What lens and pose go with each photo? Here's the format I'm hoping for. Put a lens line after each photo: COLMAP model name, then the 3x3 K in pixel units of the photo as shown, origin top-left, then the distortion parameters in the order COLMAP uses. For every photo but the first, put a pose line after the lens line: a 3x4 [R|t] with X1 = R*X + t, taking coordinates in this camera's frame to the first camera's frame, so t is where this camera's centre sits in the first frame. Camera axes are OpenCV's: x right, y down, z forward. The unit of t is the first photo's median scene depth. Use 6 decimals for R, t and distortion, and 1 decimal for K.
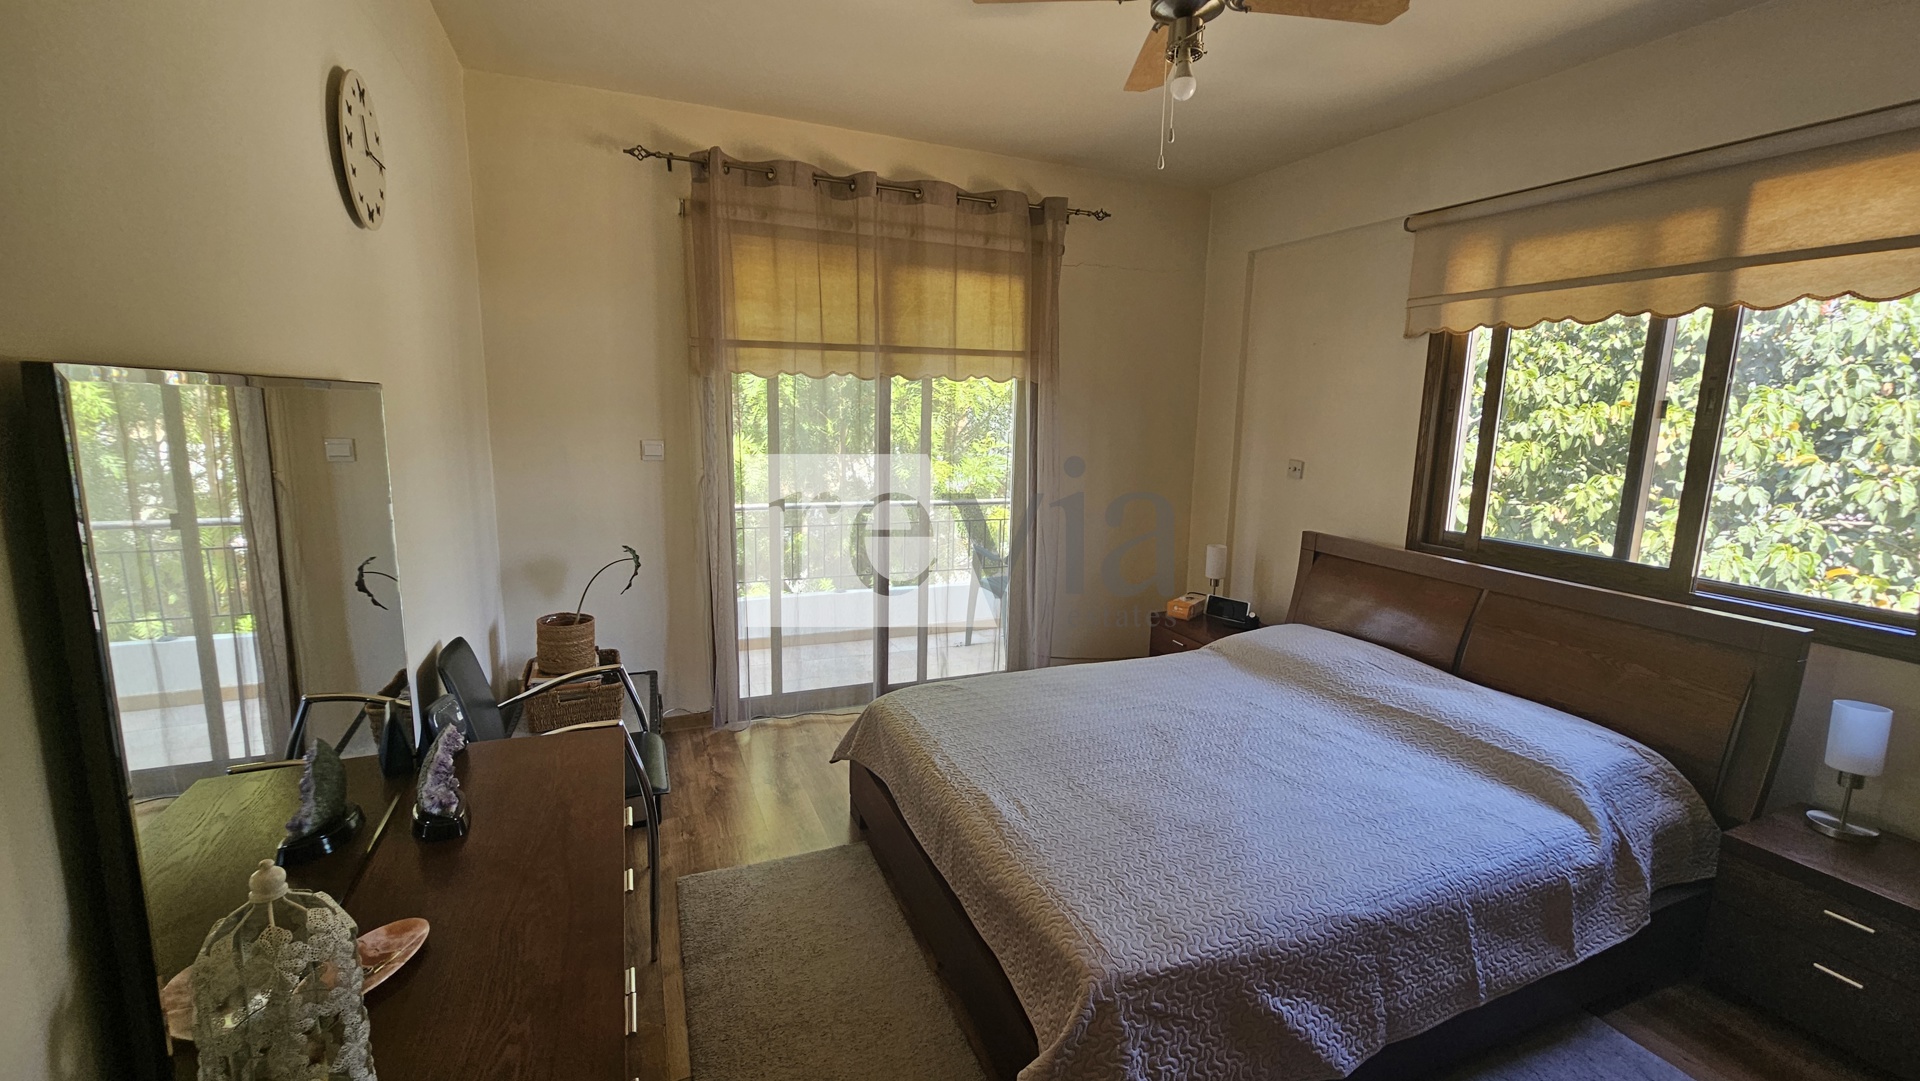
lens RADIAL K [[797.1, 0, 961.6], [0, 797.1, 529.0], [0, 0, 1]] dist [0.000103, 0.001076]
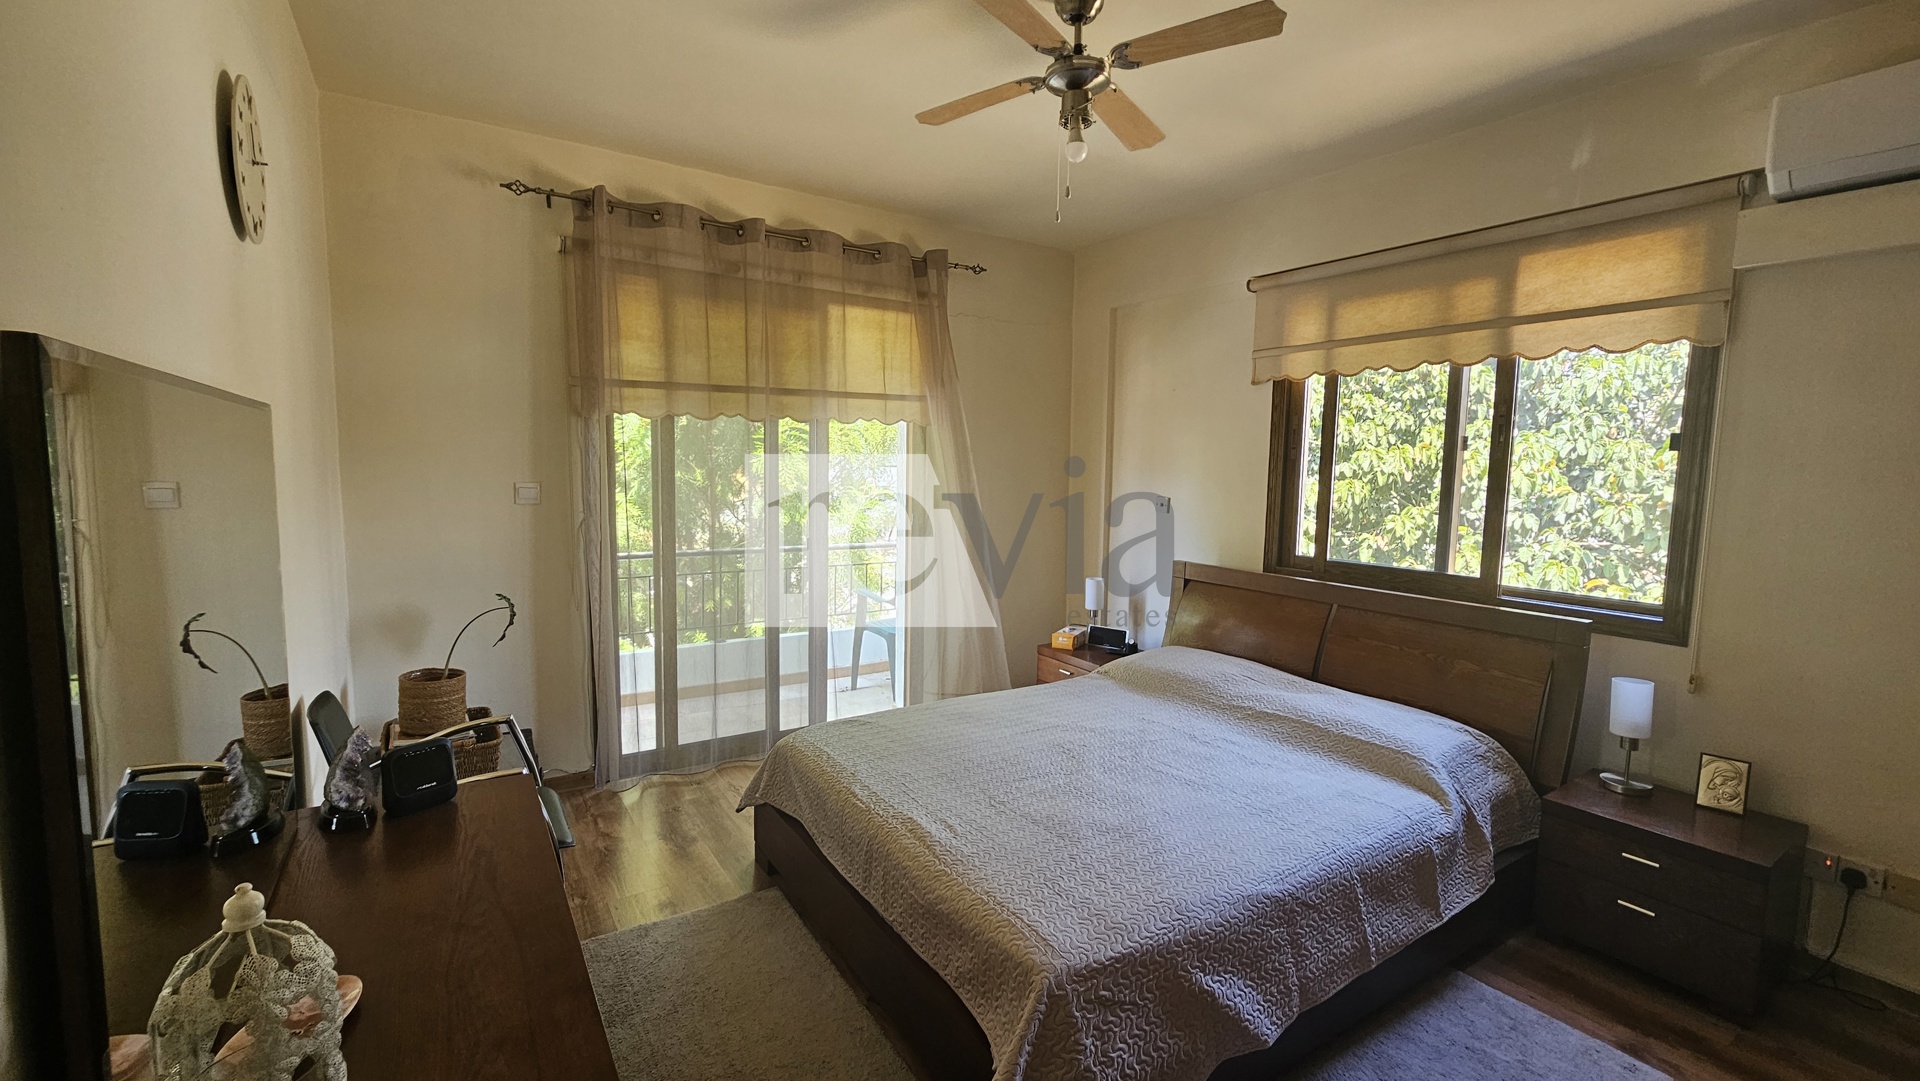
lens RADIAL K [[797.1, 0, 954.8], [0, 797.1, 532.2], [0, 0, 1]] dist [0.000103, 0.001076]
pose [[0.984746, -0.021092, 0.172716, -0.059940], [0.032332, 0.997520, -0.062523, 0.026399], [-0.170969, 0.067154, 0.982985, -0.018478]]
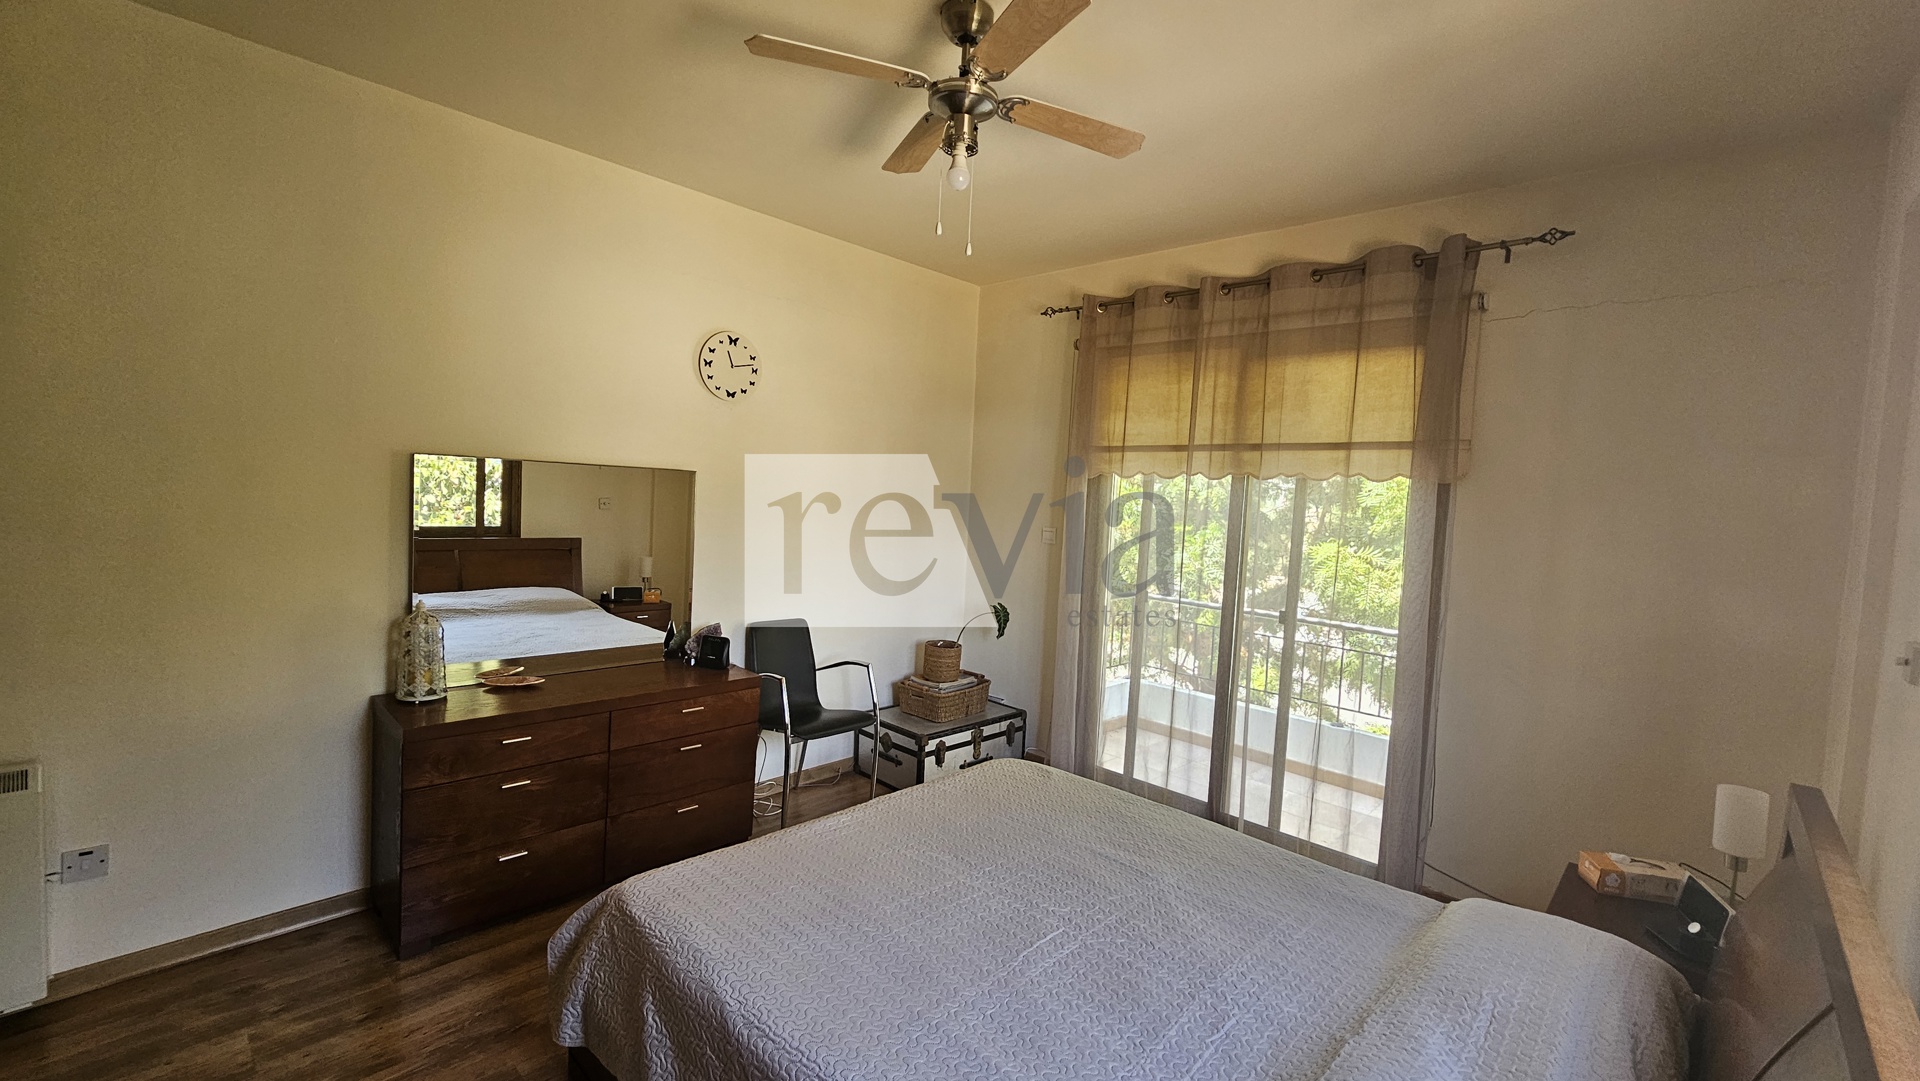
lens RADIAL K [[797.1, 0, 952.0], [0, 797.1, 552.1], [0, 0, 1]] dist [0.000103, 0.001076]
pose [[0.396477, 0.062236, -0.915933, 0.810980], [-0.184641, 0.982718, -0.013151, -0.035194], [0.899285, 0.174333, 0.401116, 0.415860]]
